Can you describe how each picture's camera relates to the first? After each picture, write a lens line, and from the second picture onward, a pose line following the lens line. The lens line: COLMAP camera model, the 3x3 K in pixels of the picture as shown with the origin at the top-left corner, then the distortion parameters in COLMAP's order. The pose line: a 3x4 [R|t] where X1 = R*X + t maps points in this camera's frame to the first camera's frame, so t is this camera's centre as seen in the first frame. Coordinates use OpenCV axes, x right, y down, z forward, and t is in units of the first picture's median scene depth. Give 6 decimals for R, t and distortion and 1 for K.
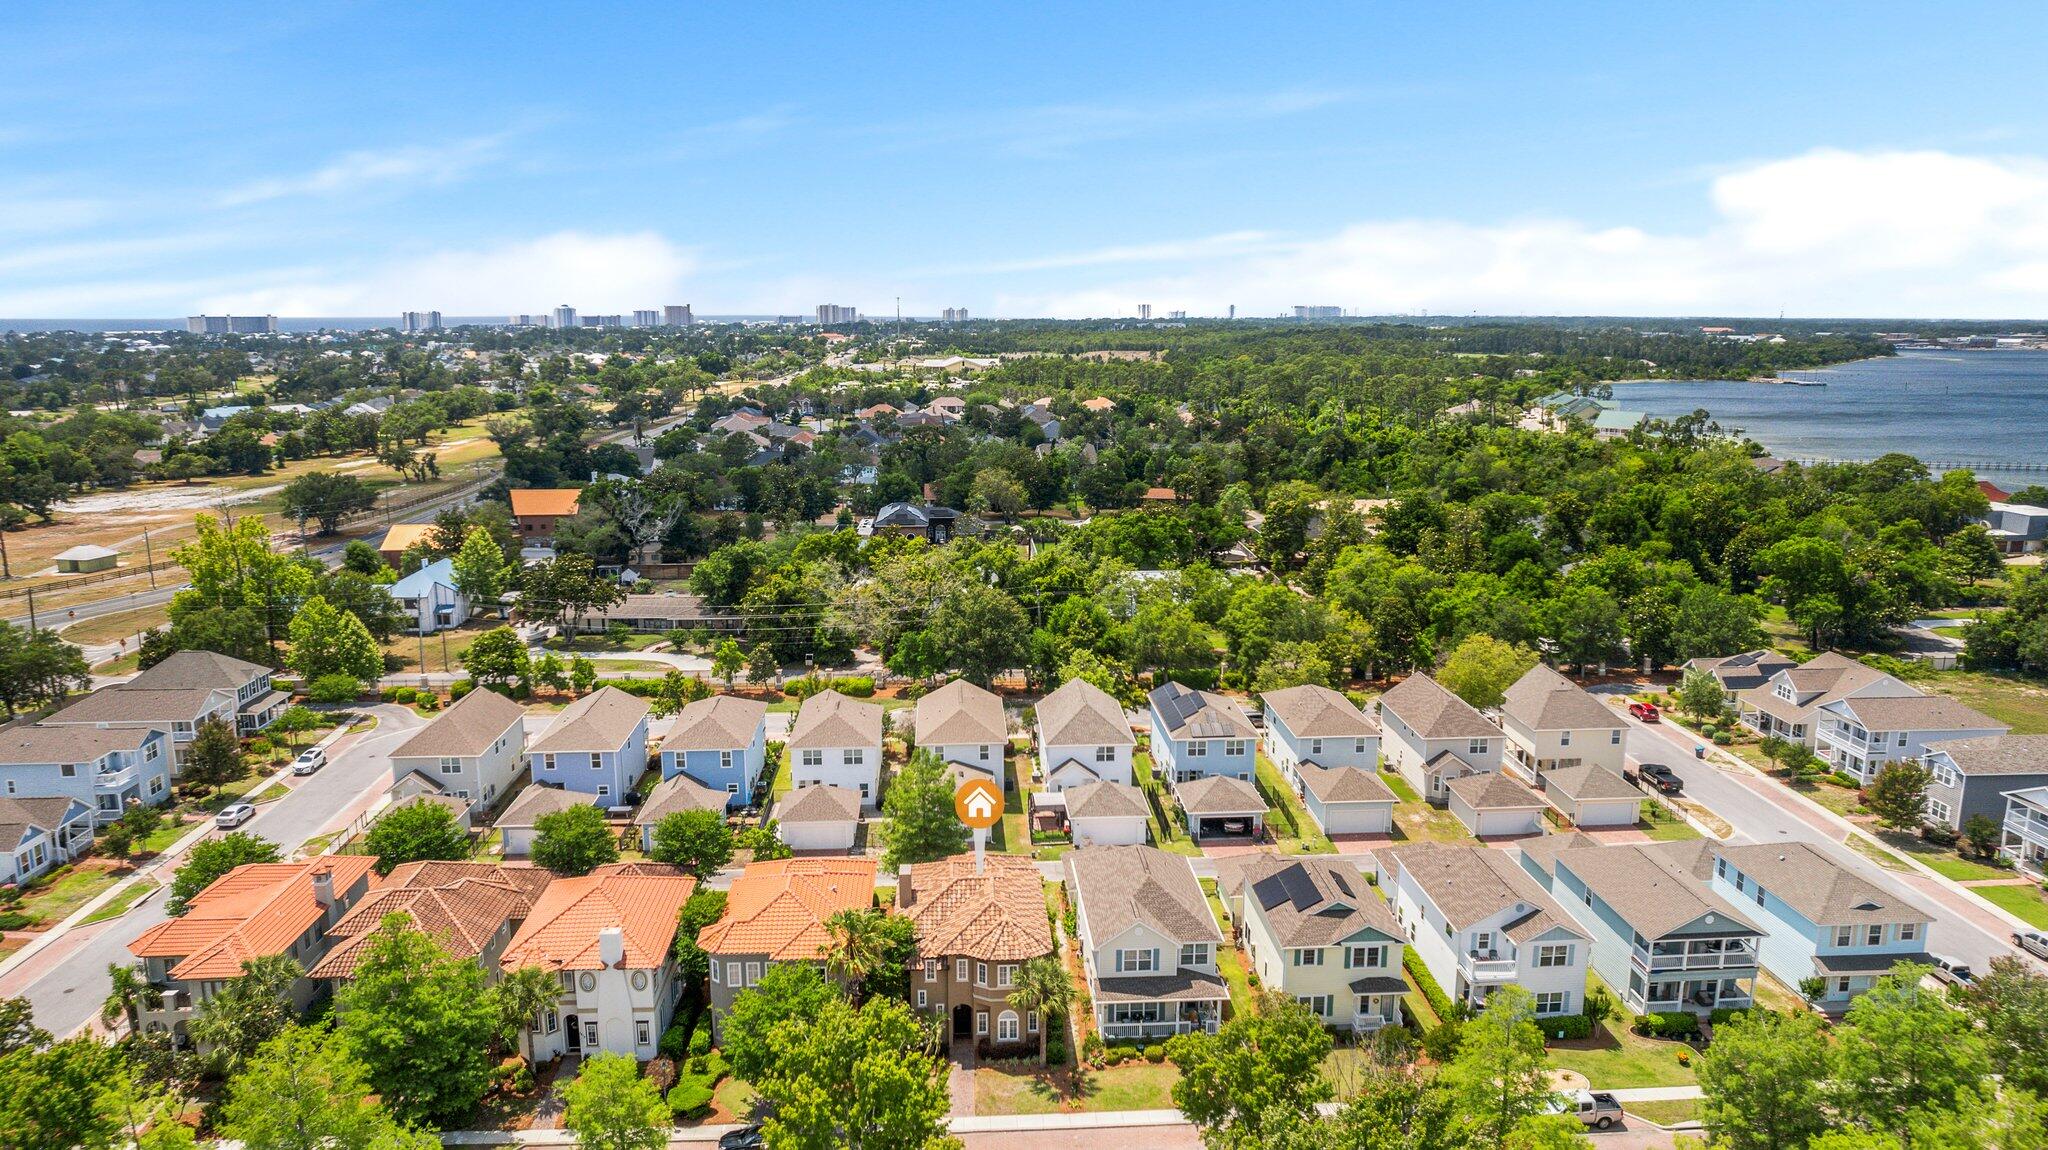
lens RADIAL K [[1325.5, 0, 1047.9], [0, 1325.5, 581.5], [0, 0, 1]] dist [-0.079774, 0.079650]
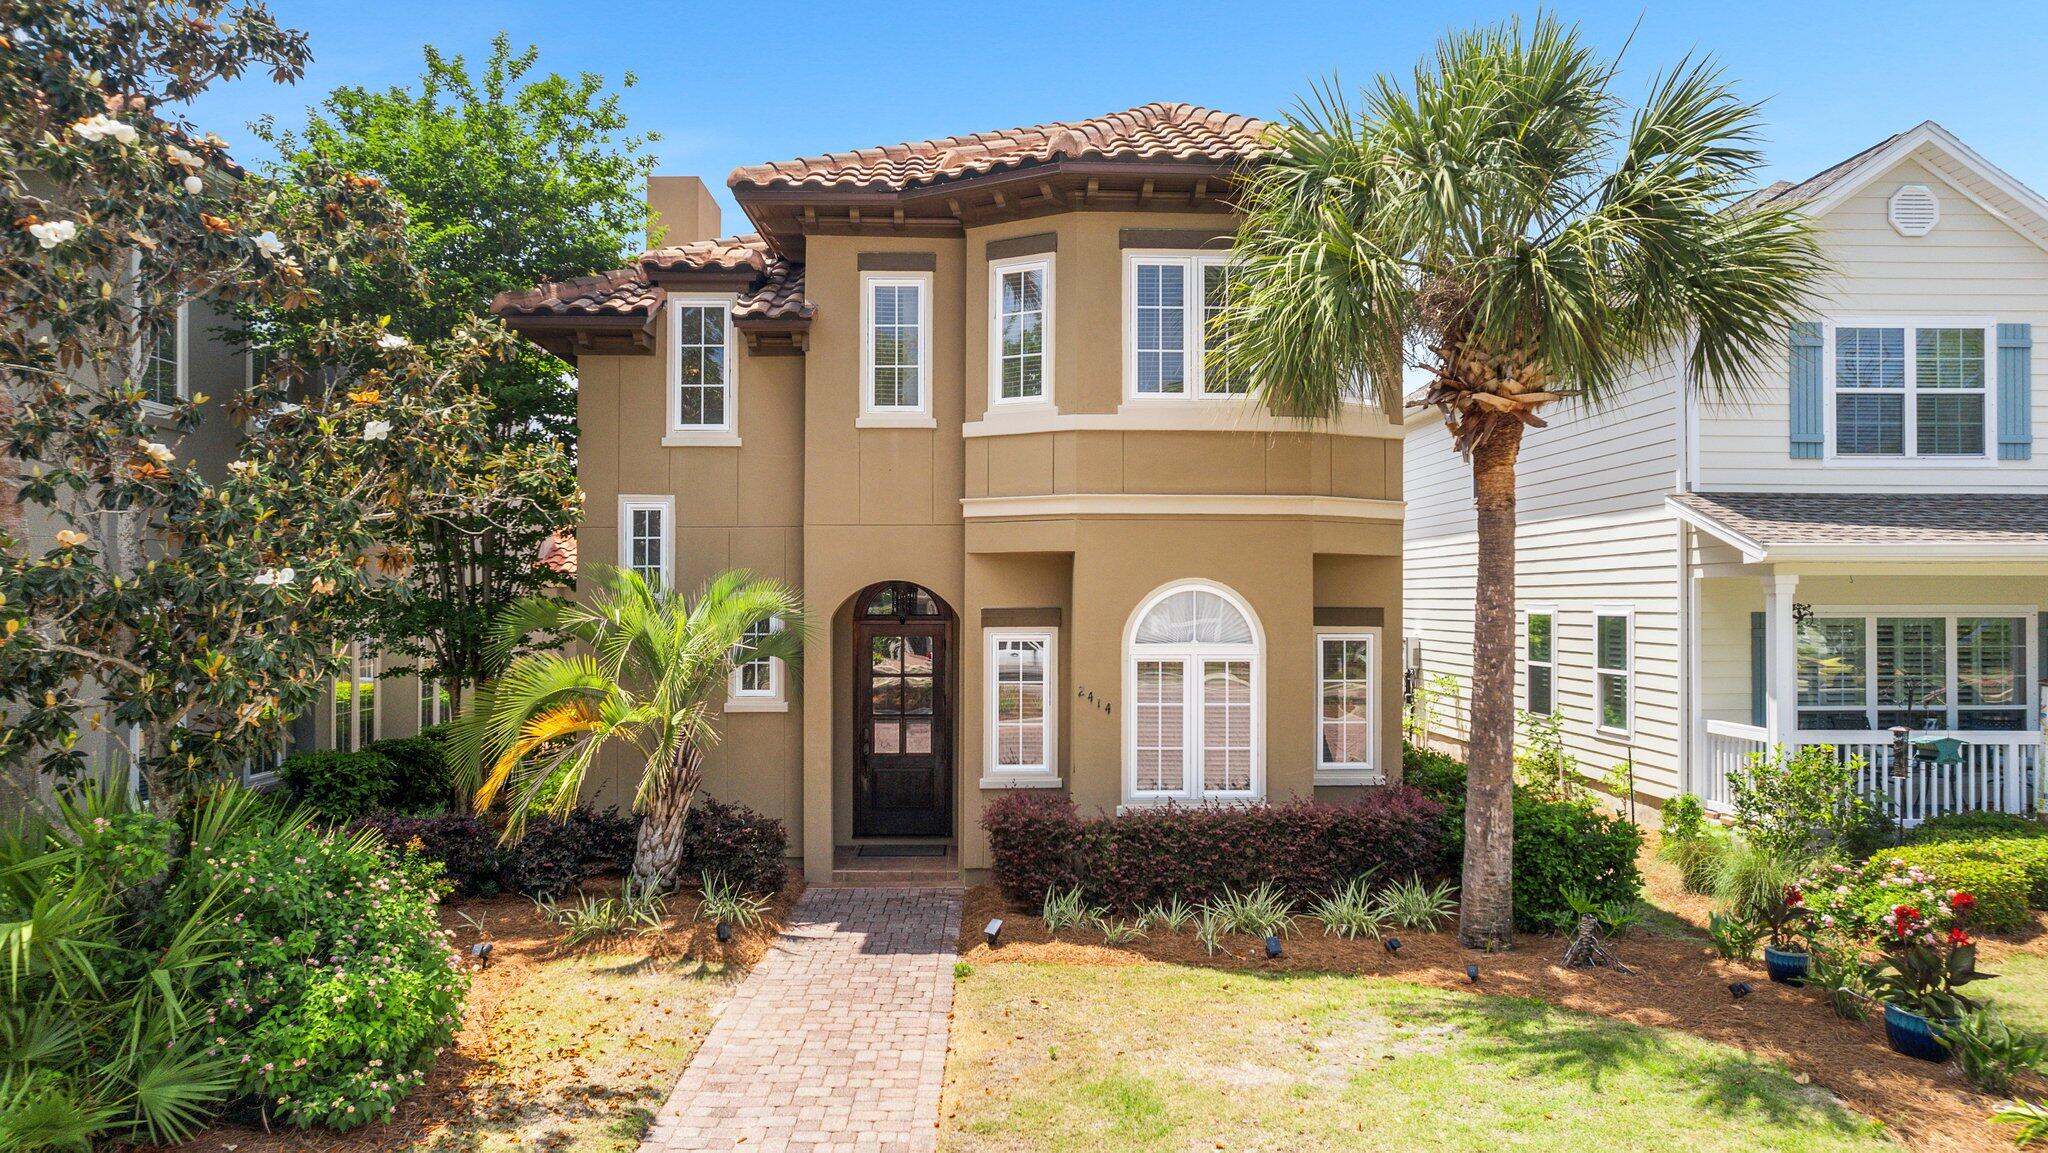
lens RADIAL K [[1325.5, 0, 1047.9], [0, 1325.5, 583.0], [0, 0, 1]] dist [-0.079774, 0.079650]
pose [[0.999921, -0.002801, -0.012274, -0.030524], [0.000209, 0.978489, -0.206300, 0.241779], [0.012588, 0.206281, 0.978412, 0.576396]]
